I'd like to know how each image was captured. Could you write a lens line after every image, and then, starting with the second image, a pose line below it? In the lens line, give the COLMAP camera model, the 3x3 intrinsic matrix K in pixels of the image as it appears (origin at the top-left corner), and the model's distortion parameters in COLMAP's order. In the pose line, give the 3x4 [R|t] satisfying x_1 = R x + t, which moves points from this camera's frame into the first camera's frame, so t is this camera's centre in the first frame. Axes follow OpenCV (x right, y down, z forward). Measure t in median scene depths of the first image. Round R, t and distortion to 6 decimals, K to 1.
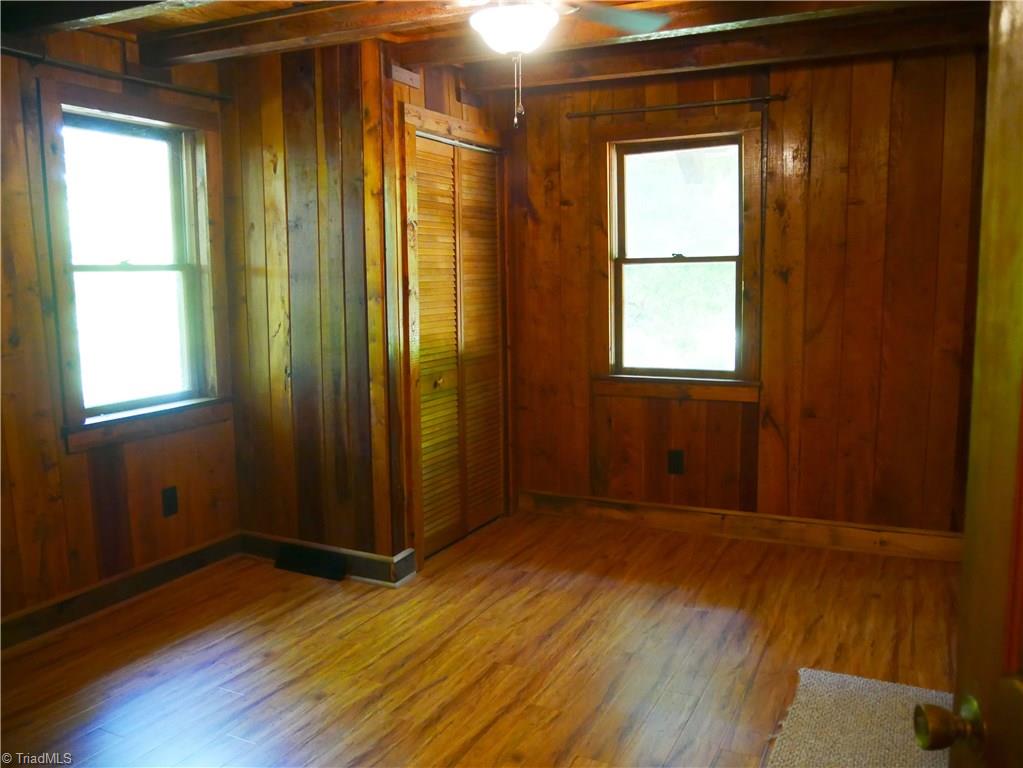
lens RADIAL K [[841.4, 0, 510.5], [0, 841.4, 388.7], [0, 0, 1]] dist [-0.059509, 0.026071]
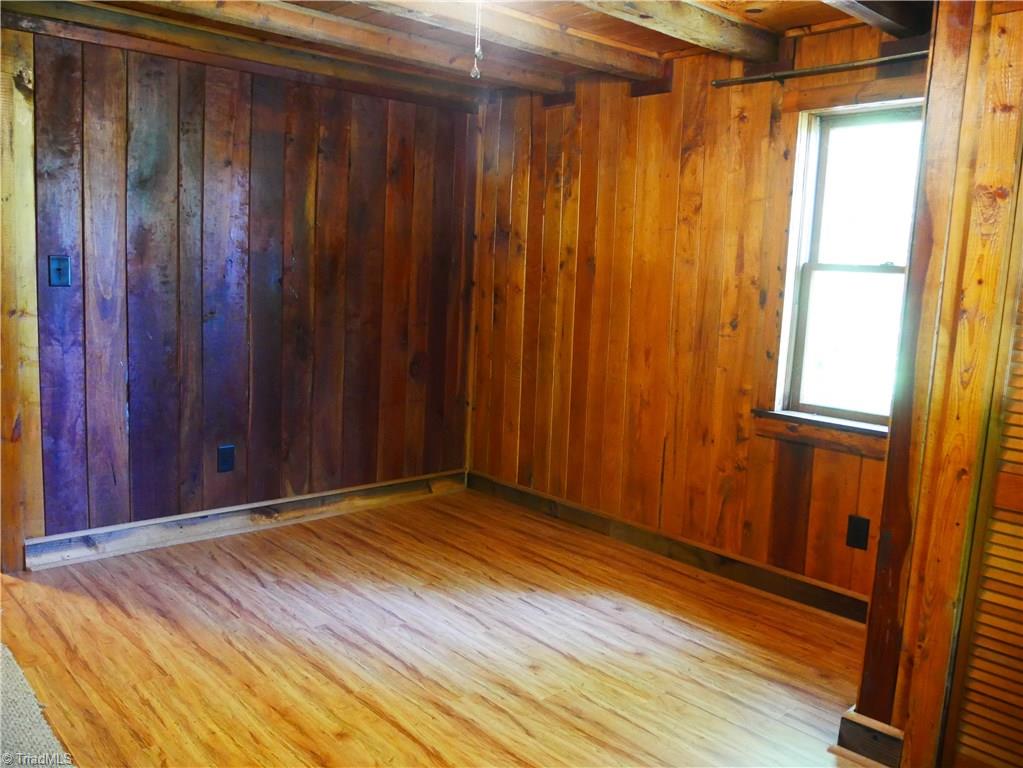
lens RADIAL K [[841.4, 0, 510.5], [0, 841.4, 388.7], [0, 0, 1]] dist [-0.059509, 0.026071]
pose [[-0.360639, 0.126882, -0.924035, 0.639385], [-0.165861, 0.966189, 0.197404, -0.153779], [0.917839, 0.224453, -0.327401, 1.120168]]
